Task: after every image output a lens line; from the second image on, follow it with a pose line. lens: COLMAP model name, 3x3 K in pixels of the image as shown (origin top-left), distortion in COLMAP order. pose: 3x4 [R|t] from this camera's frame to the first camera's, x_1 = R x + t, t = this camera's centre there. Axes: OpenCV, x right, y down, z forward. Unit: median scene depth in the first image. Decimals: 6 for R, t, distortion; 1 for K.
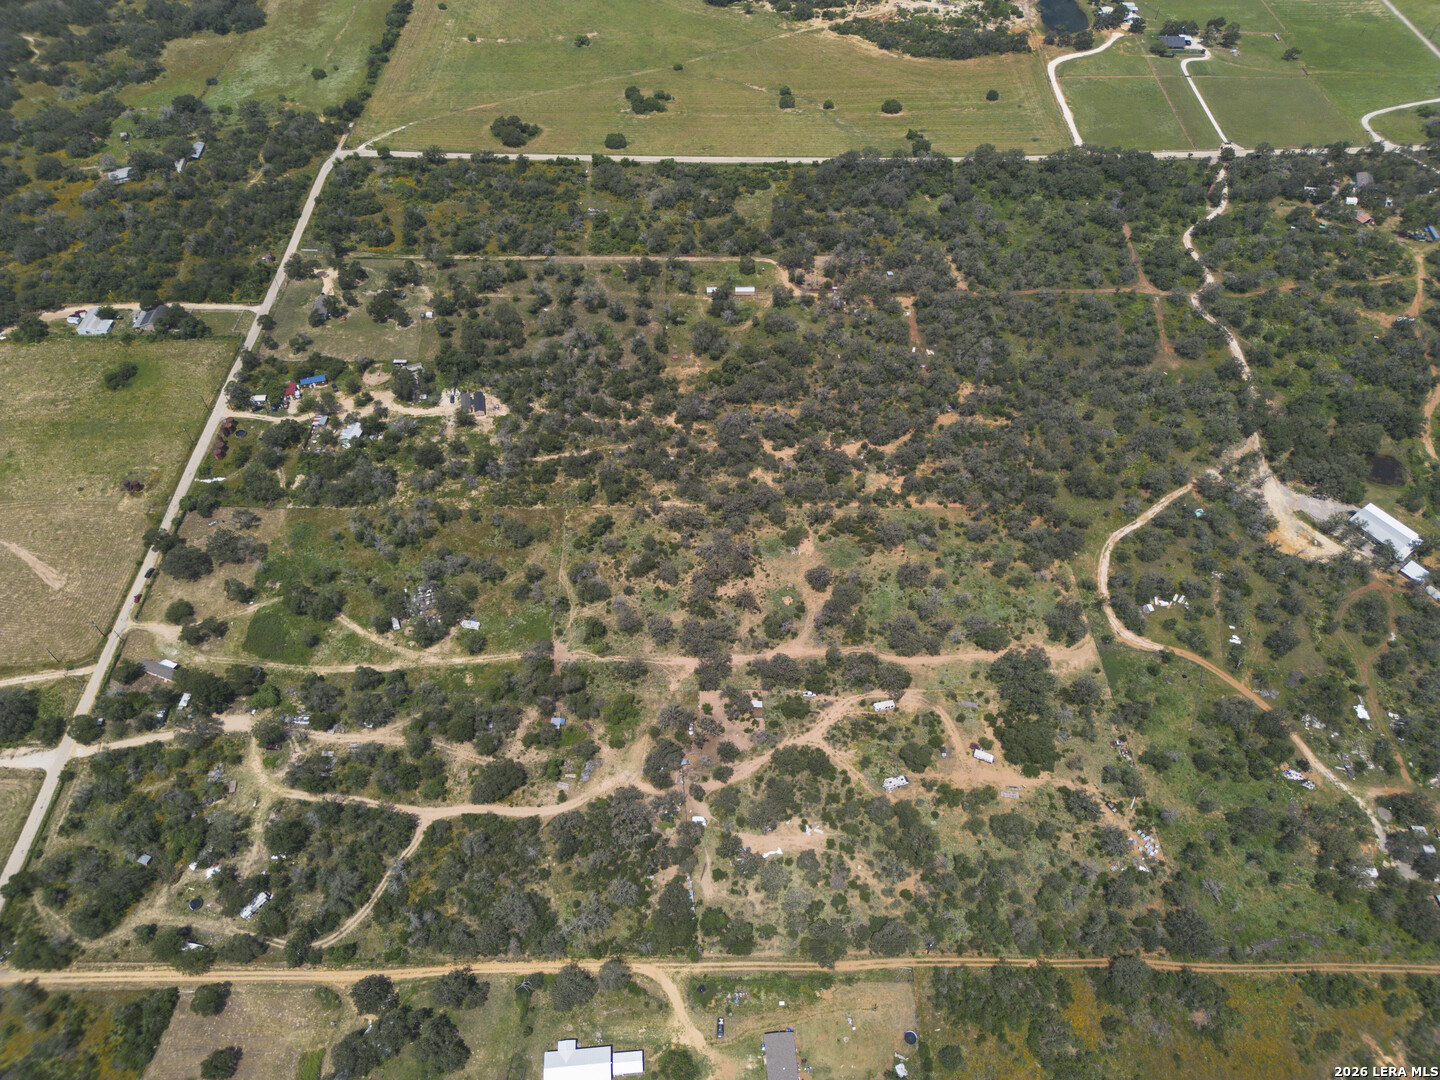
lens RADIAL K [[1010.0, 0, 725.2], [0, 1010.0, 543.3], [0, 0, 1]] dist [0.069370, -0.072374]
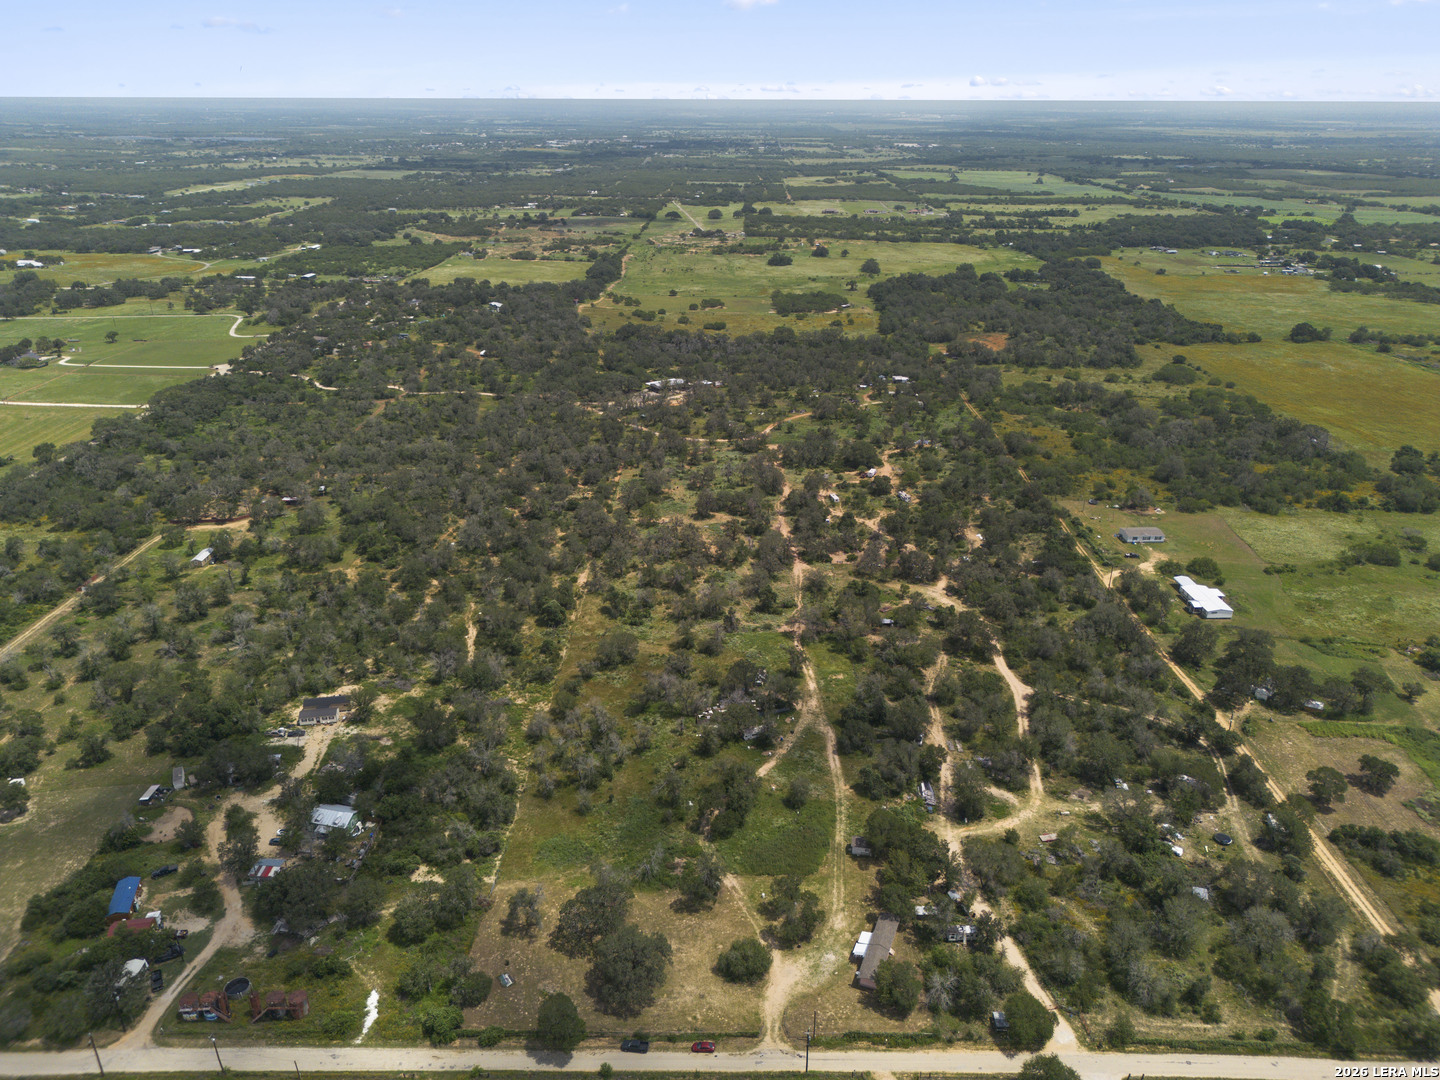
lens RADIAL K [[1010.0, 0, 725.2], [0, 1010.0, 543.3], [0, 0, 1]] dist [0.069370, -0.072374]
pose [[0.023252, -0.405051, 0.913999, -0.939018], [0.777303, 0.582264, 0.238263, -0.189987], [-0.628697, 0.704914, 0.328386, 0.705074]]
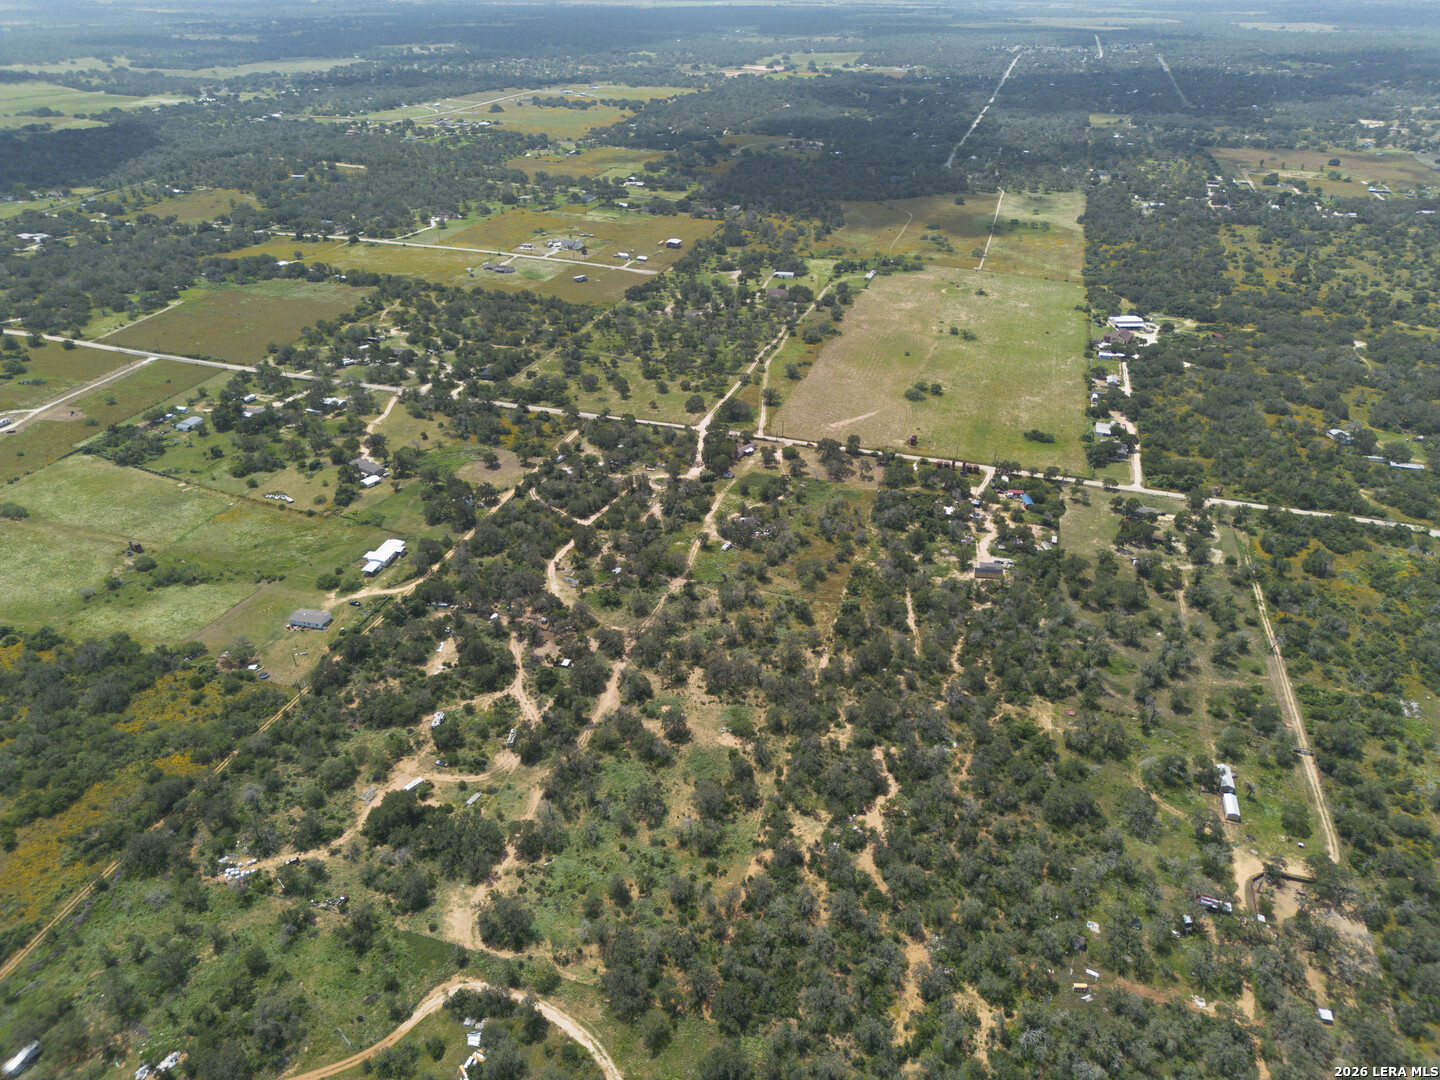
lens RADIAL K [[1010.0, 0, 725.2], [0, 1010.0, 543.3], [0, 0, 1]] dist [0.069370, -0.072374]
pose [[-0.298101, 0.467226, -0.832368, 0.818959], [-0.747619, 0.427876, 0.507925, -0.575209], [0.593466, 0.773707, 0.221757, 0.731534]]
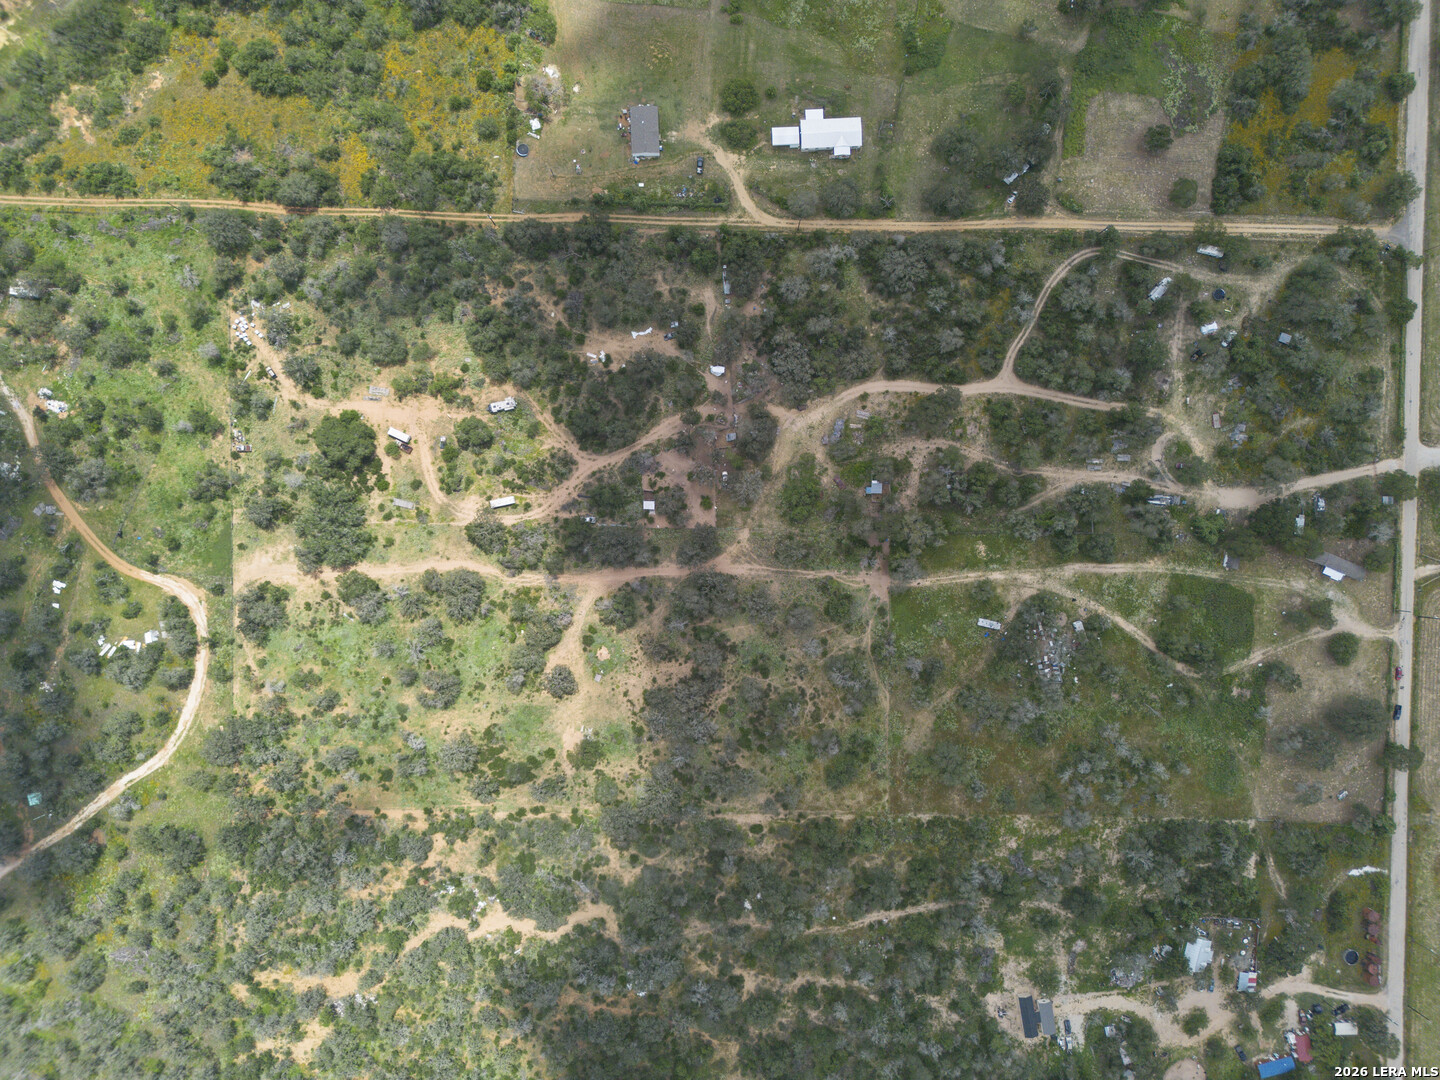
lens RADIAL K [[1010.0, 0, 725.2], [0, 1010.0, 543.3], [0, 0, 1]] dist [0.069370, -0.072374]
pose [[-0.999286, -0.030652, -0.022080, -0.015410], [0.010124, -0.780402, 0.625196, -0.397266], [-0.036395, 0.624526, 0.780155, 0.327760]]
